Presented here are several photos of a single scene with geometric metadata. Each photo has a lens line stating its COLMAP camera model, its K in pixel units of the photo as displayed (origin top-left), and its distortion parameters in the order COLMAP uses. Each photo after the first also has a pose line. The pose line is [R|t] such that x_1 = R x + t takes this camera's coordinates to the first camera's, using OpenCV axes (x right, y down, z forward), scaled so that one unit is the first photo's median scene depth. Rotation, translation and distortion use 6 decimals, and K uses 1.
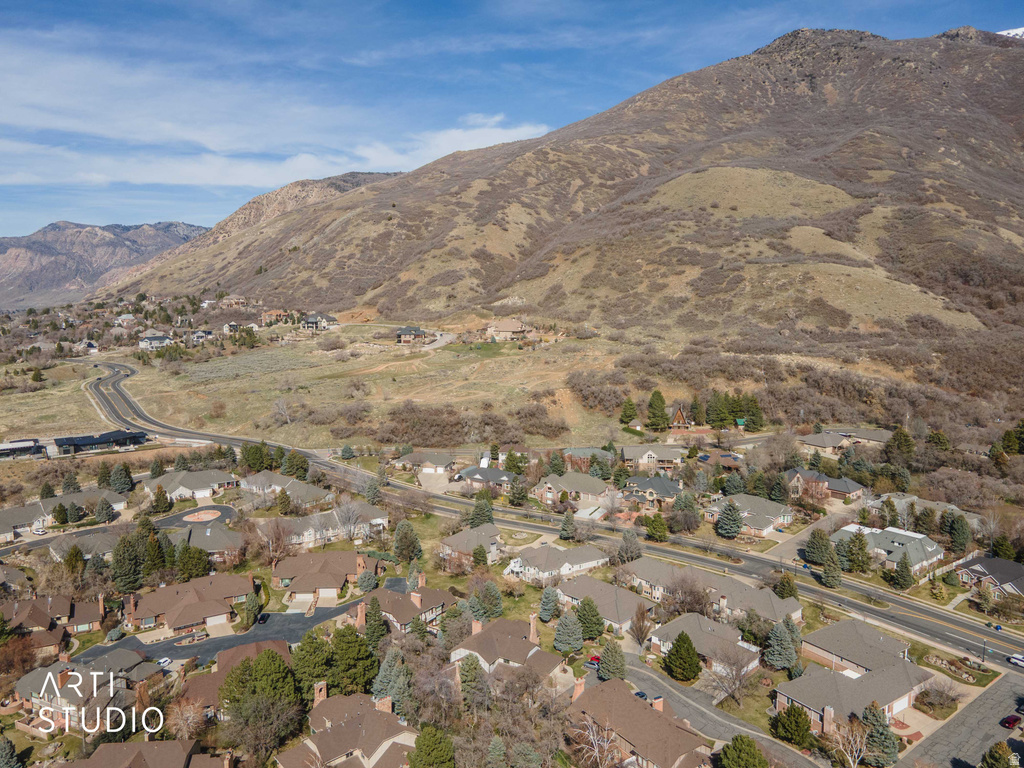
lens RADIAL K [[748.2, 0, 501.2], [0, 748.2, 376.6], [0, 0, 1]] dist [0.055787, -0.005091]
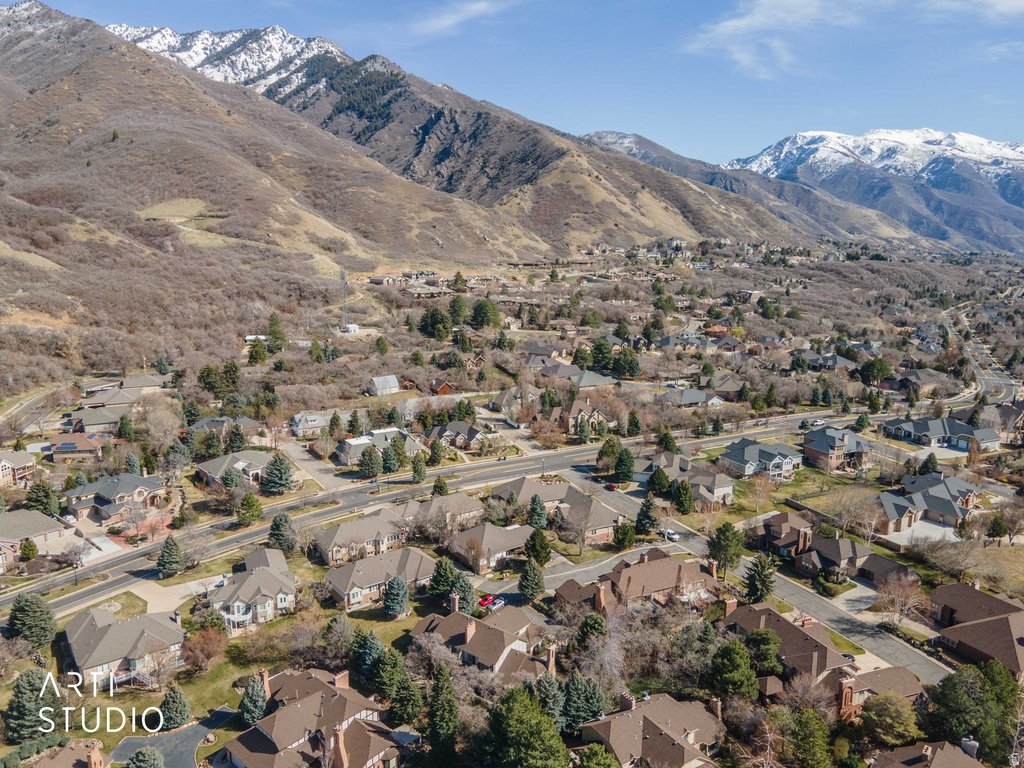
lens RADIAL K [[748.2, 0, 501.2], [0, 748.2, 376.6], [0, 0, 1]] dist [0.055787, -0.005091]
pose [[0.147347, -0.191977, 0.970275, -0.220223], [0.115358, 0.977623, 0.175912, -0.026833], [-0.982335, 0.086009, 0.166196, 0.216364]]
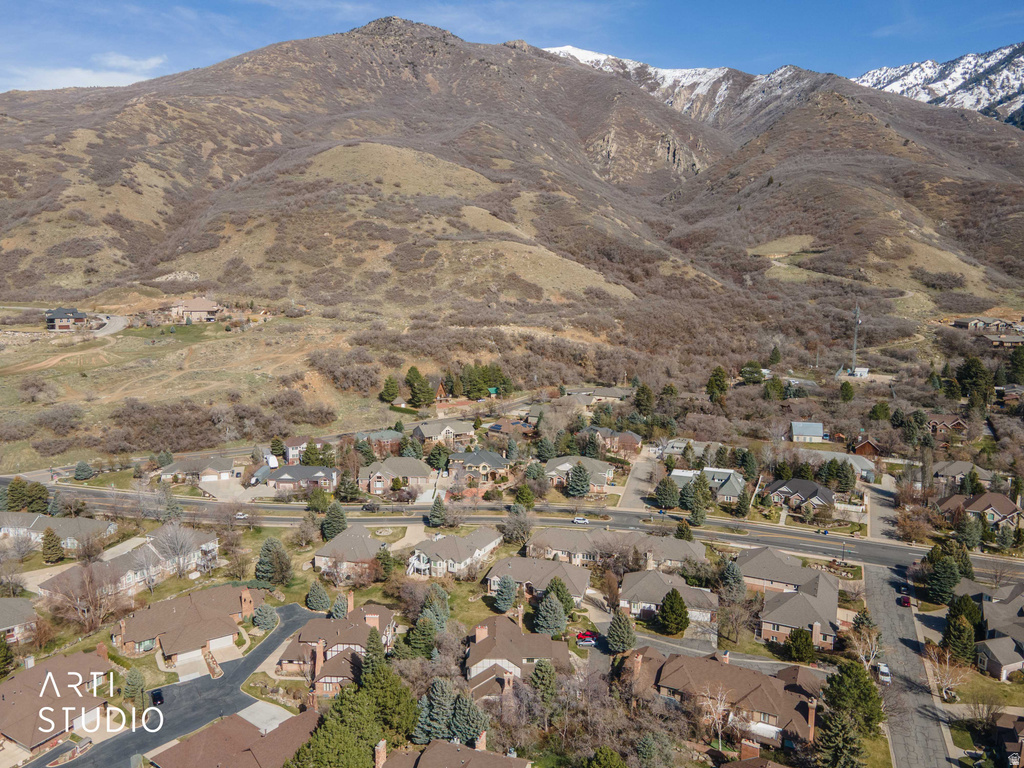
lens RADIAL K [[748.2, 0, 501.2], [0, 748.2, 376.6], [0, 0, 1]] dist [0.055787, -0.005091]
pose [[0.864513, -0.072583, 0.497343, -0.121250], [0.056784, 0.997287, 0.046840, -0.005128], [-0.499393, -0.012253, 0.866289, 0.055383]]
